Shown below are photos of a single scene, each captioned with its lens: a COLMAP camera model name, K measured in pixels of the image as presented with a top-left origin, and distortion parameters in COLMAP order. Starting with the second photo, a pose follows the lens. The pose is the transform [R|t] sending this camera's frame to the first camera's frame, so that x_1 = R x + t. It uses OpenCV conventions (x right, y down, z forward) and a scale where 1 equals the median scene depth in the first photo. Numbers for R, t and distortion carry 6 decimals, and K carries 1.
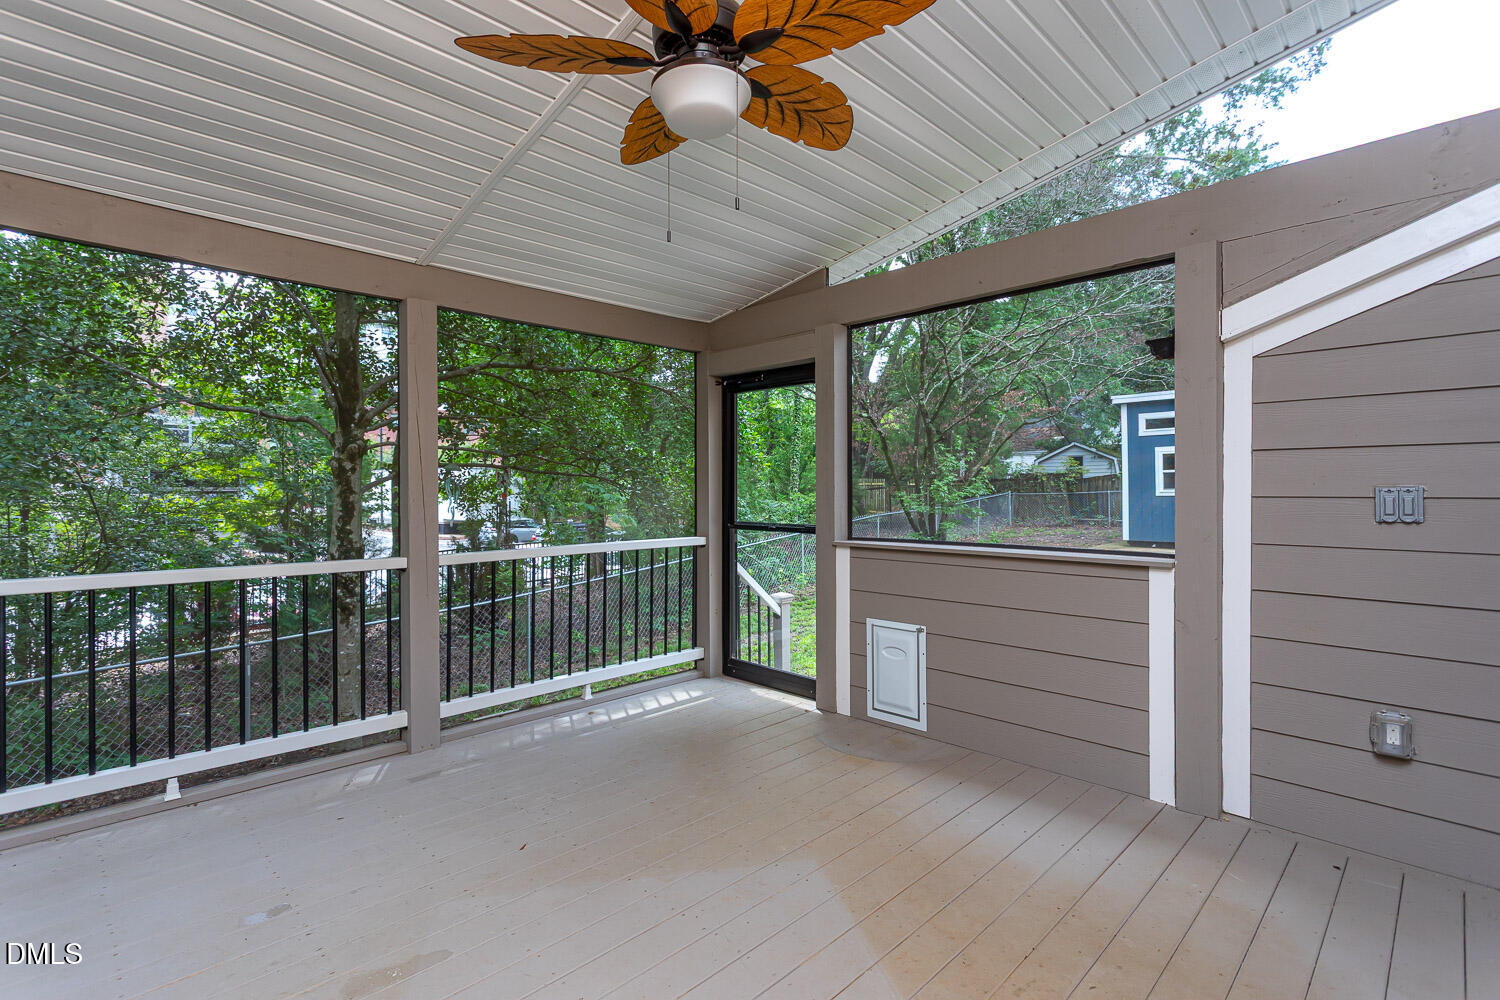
lens RADIAL K [[708.4, 0, 743.5], [0, 708.4, 494.4], [0, 0, 1]] dist [-0.000202, -0.000012]
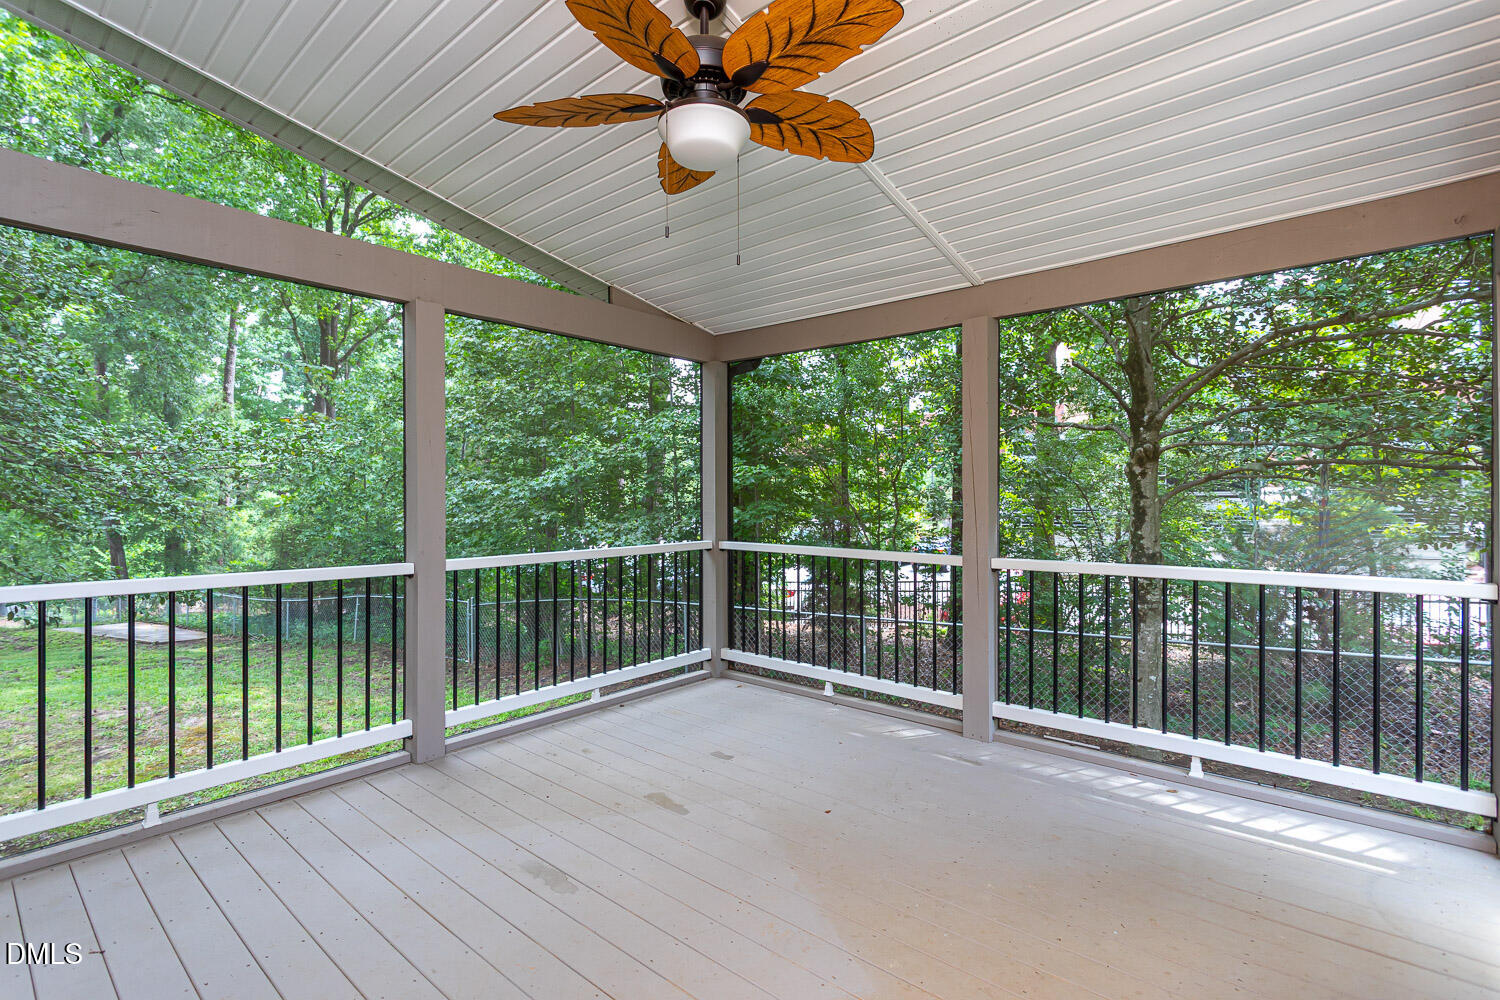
lens RADIAL K [[708.4, 0, 742.8], [0, 708.4, 496.1], [0, 0, 1]] dist [-0.000202, -0.000012]
pose [[0.079831, 0.003788, -0.996801, 0.506383], [-0.004569, 0.999984, 0.003434, -0.006458], [0.996798, 0.004280, 0.079847, 0.486423]]
